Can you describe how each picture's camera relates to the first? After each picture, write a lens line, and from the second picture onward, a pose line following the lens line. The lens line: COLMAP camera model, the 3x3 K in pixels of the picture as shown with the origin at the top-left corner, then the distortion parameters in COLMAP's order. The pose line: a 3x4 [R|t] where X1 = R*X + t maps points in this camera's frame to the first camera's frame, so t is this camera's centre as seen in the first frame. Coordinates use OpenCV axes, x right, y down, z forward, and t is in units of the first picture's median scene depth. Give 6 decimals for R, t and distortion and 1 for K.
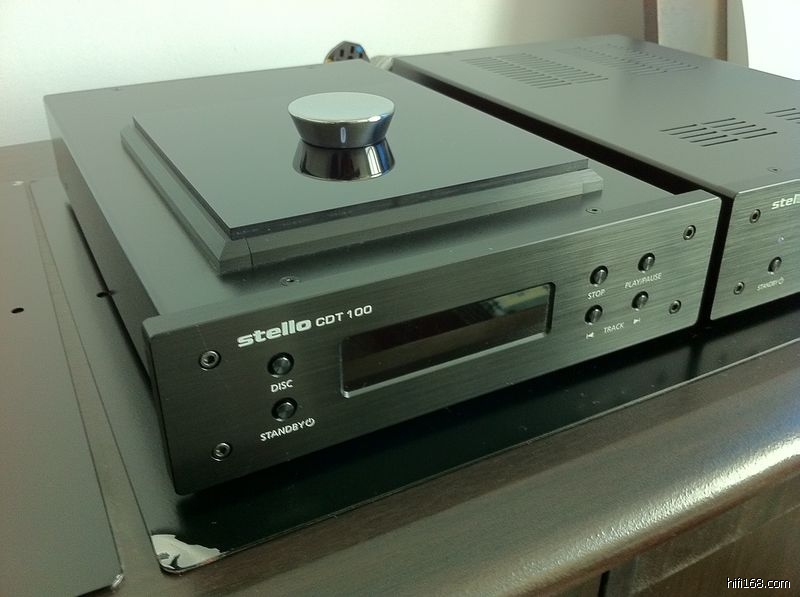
lens RADIAL K [[788.5, 0, 400.0], [0, 788.5, 298.5], [0, 0, 1]] dist [0.112048, -0.419562]
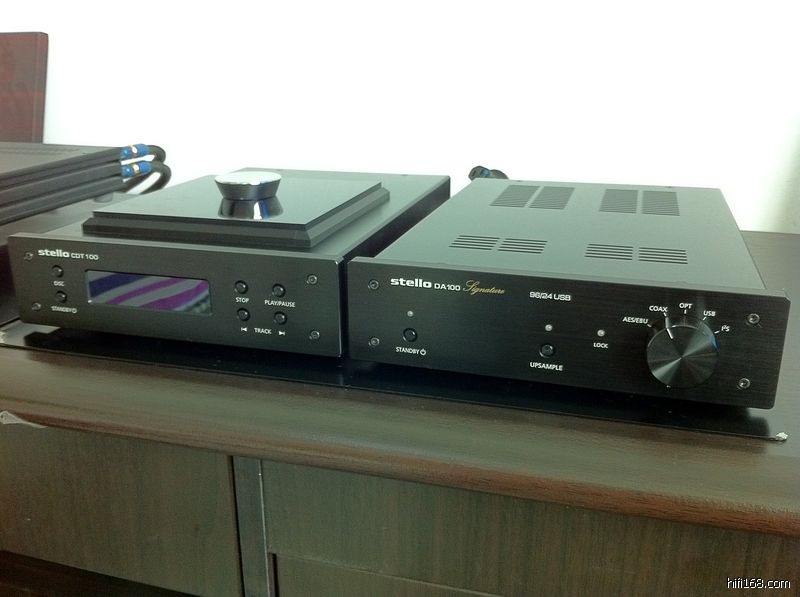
lens RADIAL K [[788.5, 0, 400.0], [0, 788.5, 298.5], [0, 0, 1]] dist [0.112048, -0.419562]
pose [[0.709097, 0.218500, -0.670403, 1.412904], [-0.334198, 0.941346, -0.046680, -0.036363], [0.620881, 0.257148, 0.740528, 0.063259]]
